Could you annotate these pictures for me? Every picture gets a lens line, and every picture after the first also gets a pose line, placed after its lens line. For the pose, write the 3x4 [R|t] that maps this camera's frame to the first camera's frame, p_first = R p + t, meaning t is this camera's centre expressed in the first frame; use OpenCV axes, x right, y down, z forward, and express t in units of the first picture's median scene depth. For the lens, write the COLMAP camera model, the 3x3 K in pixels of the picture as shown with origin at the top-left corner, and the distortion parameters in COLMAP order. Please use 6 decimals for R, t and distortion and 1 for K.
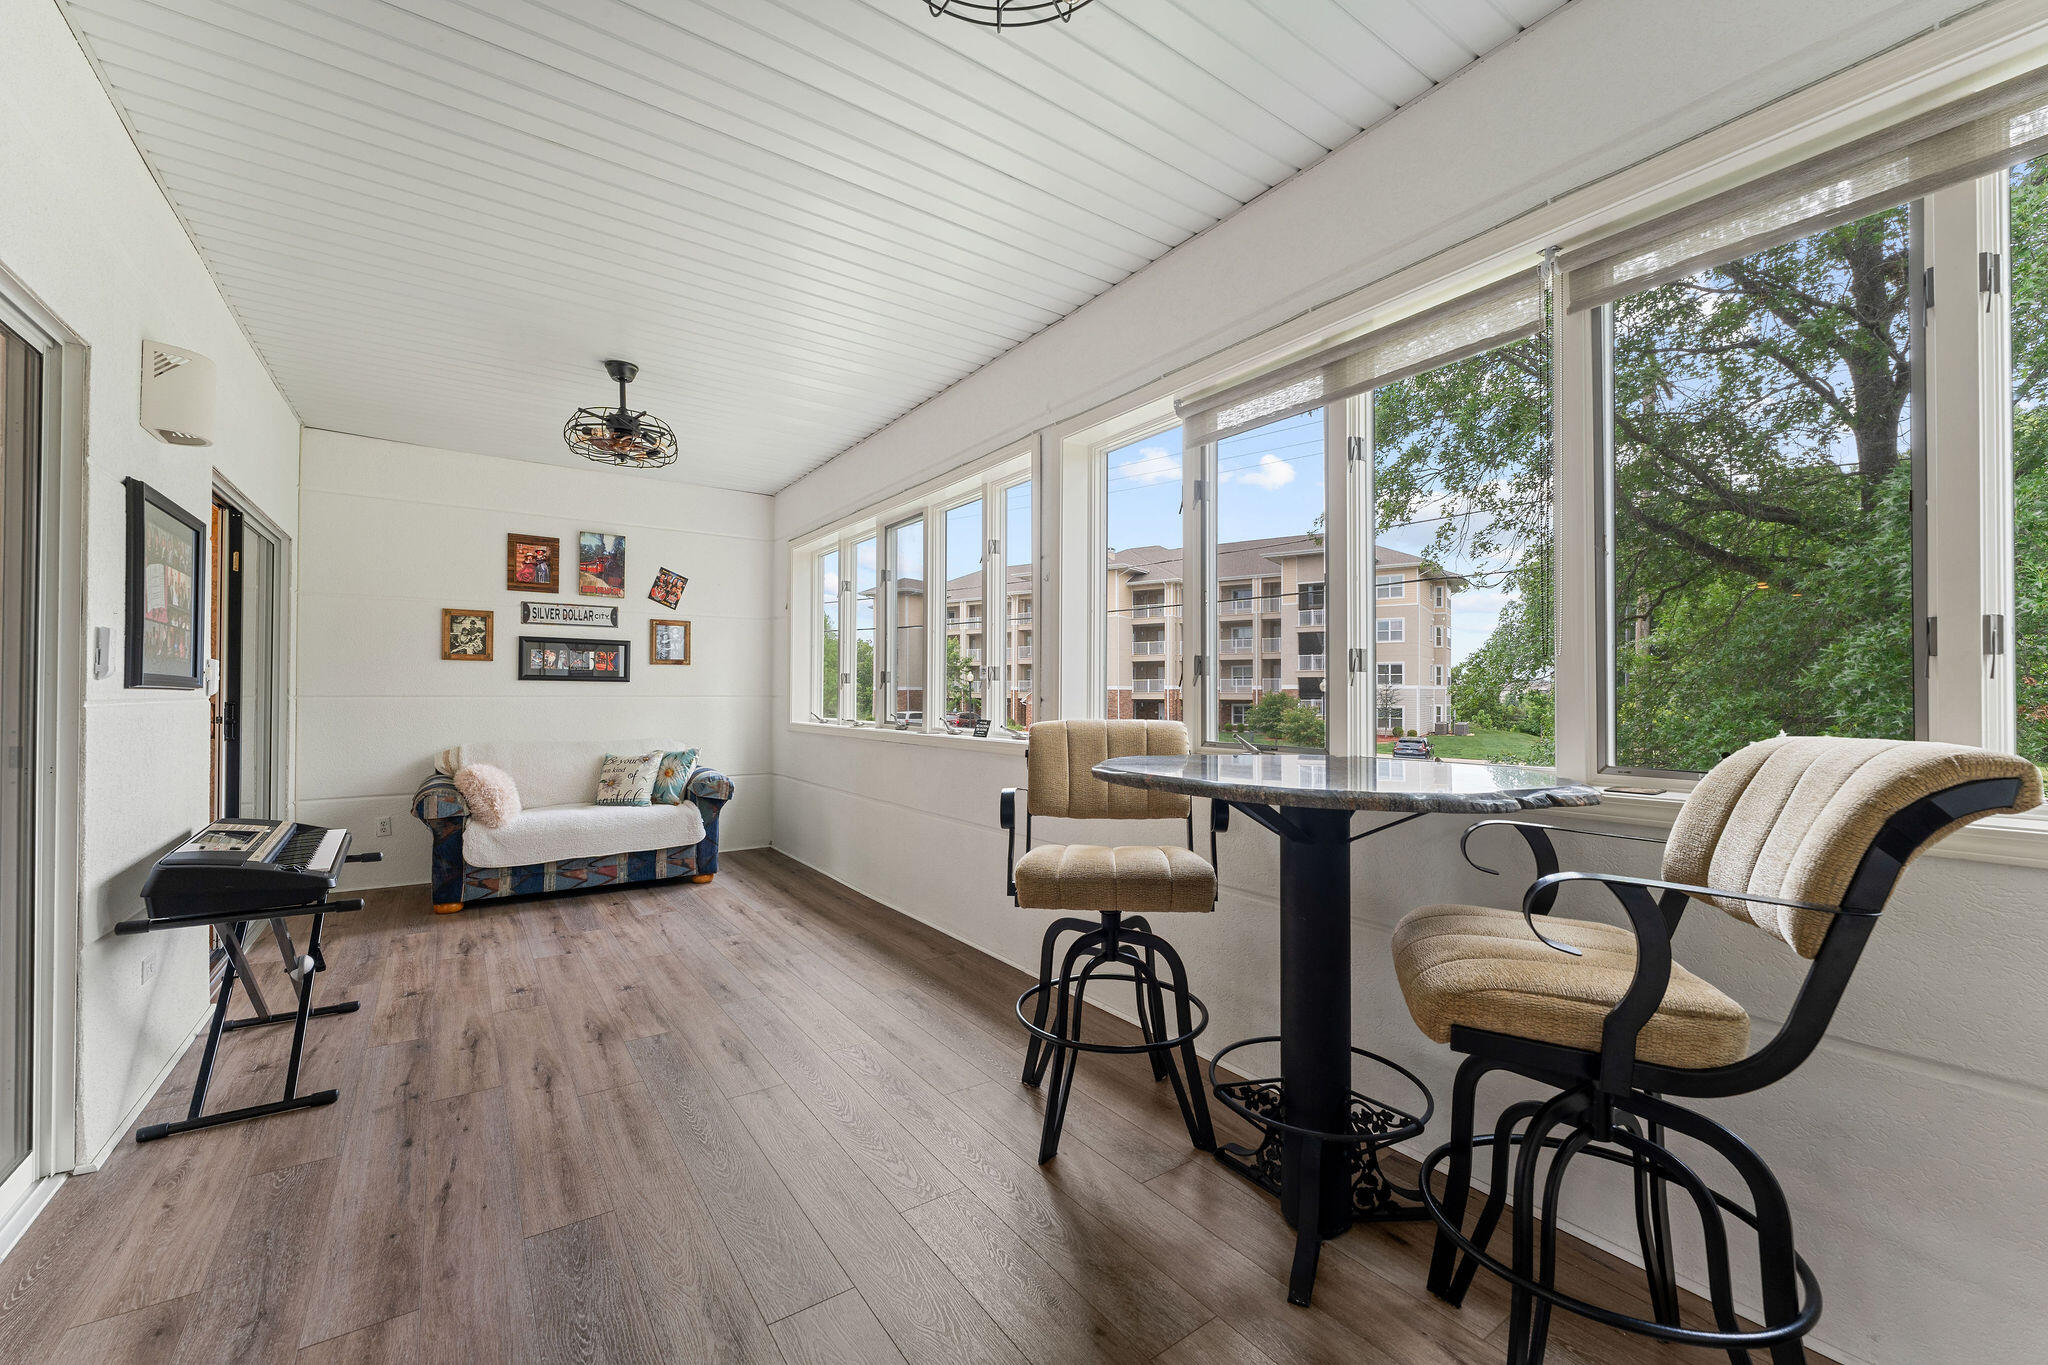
lens RADIAL K [[817.5, 0, 1015.8], [0, 817.5, 685.7], [0, 0, 1]] dist [-0.000510, -0.000009]
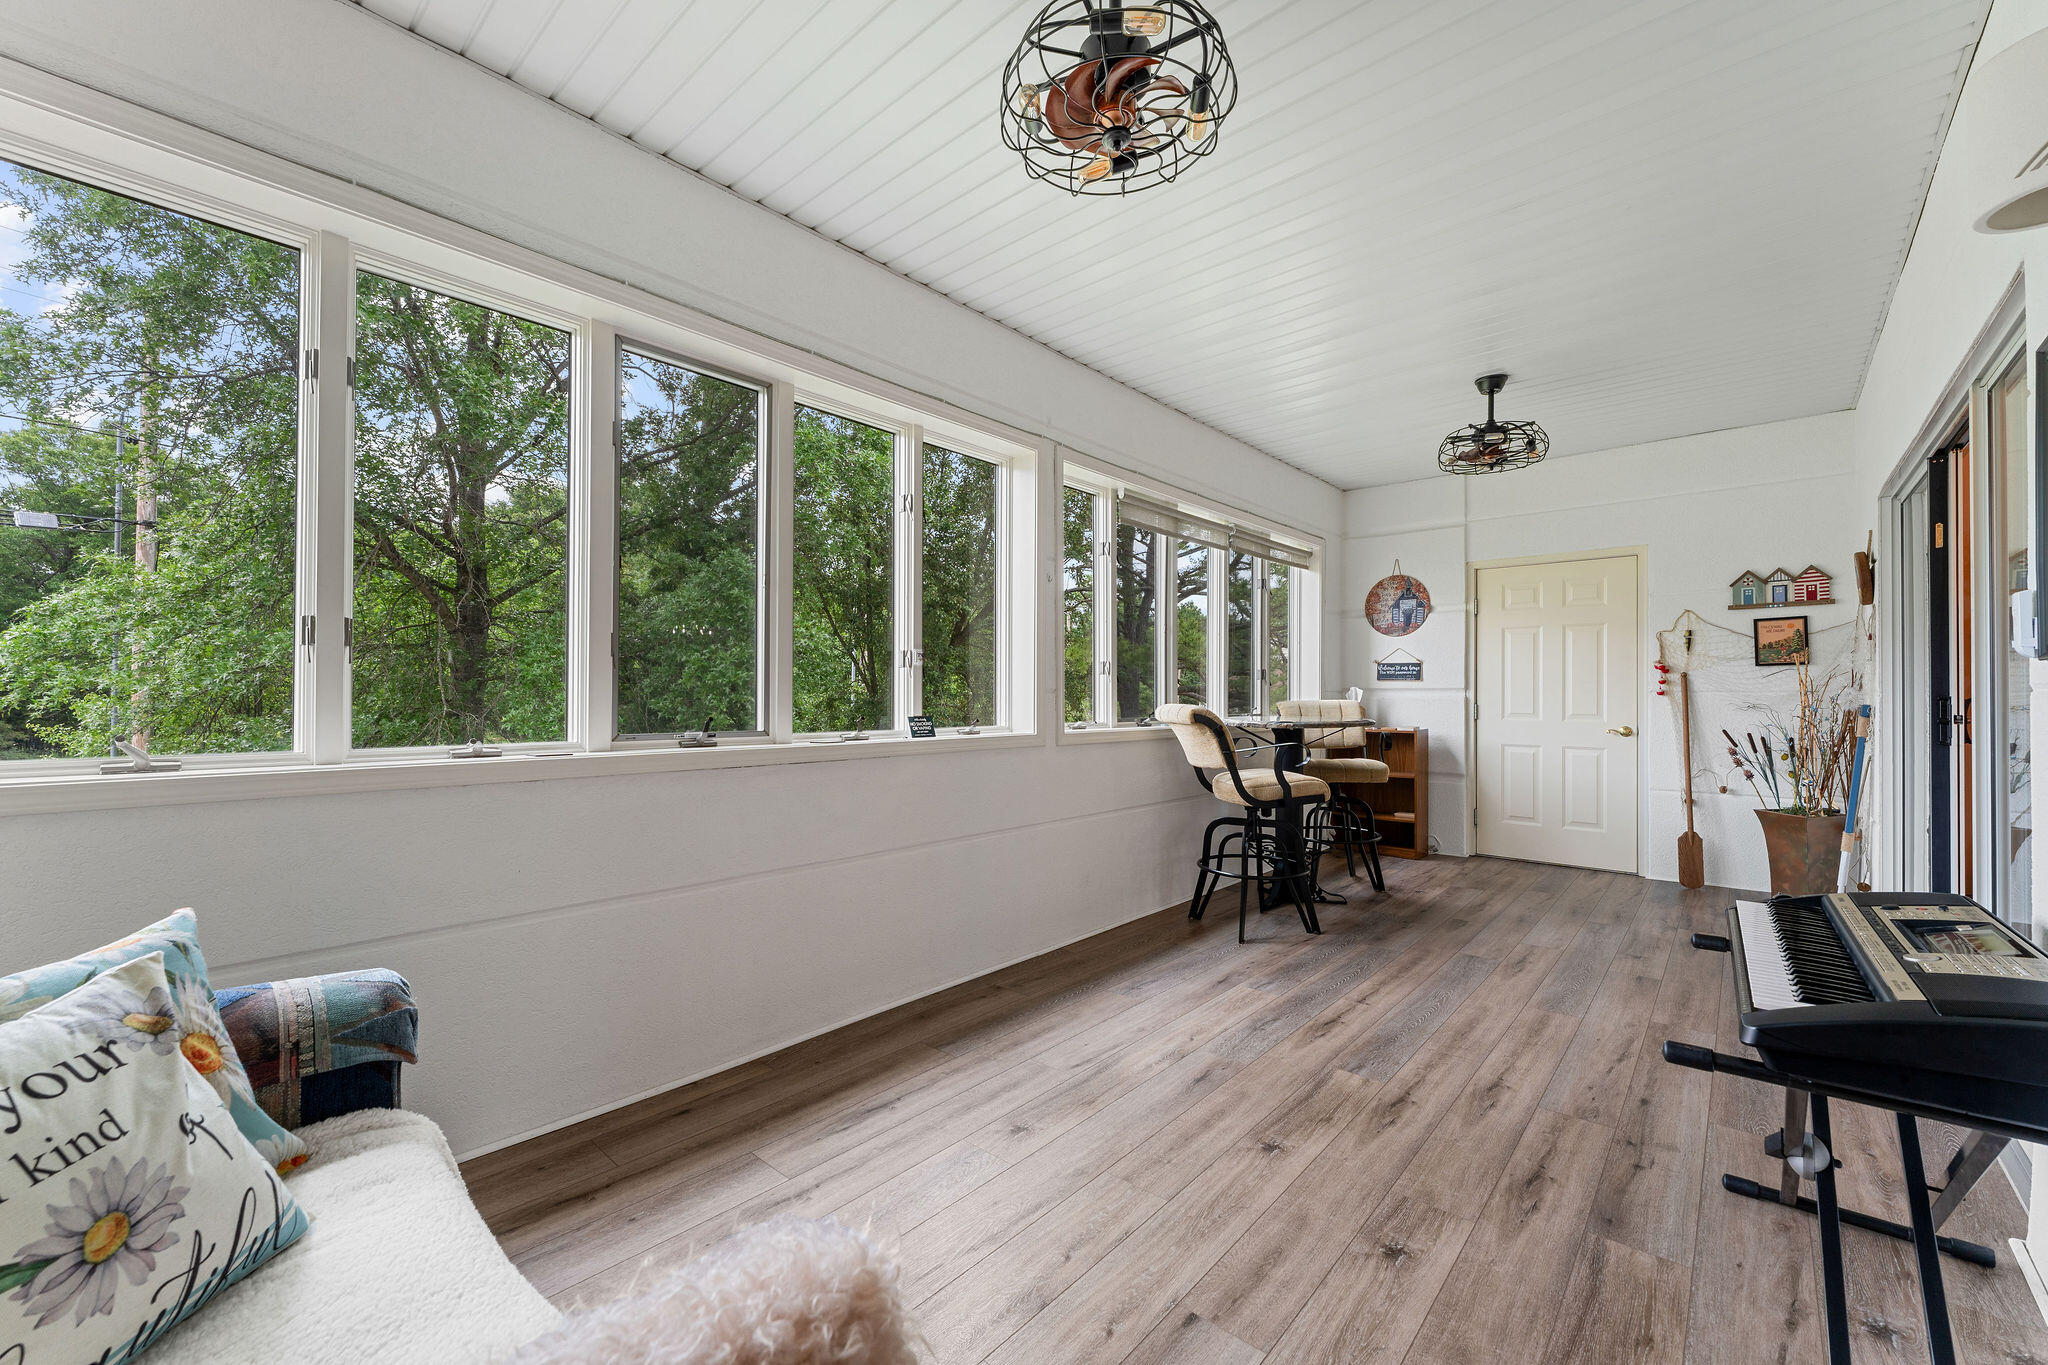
lens RADIAL K [[817.5, 0, 1020.2], [0, 817.5, 686.6], [0, 0, 1]] dist [-0.000510, -0.000009]
pose [[-0.230305, 0.007853, 0.973087, -1.010447], [-0.011946, 0.999869, -0.010897, 0.024722], [-0.973045, -0.014134, -0.230181, 1.294184]]
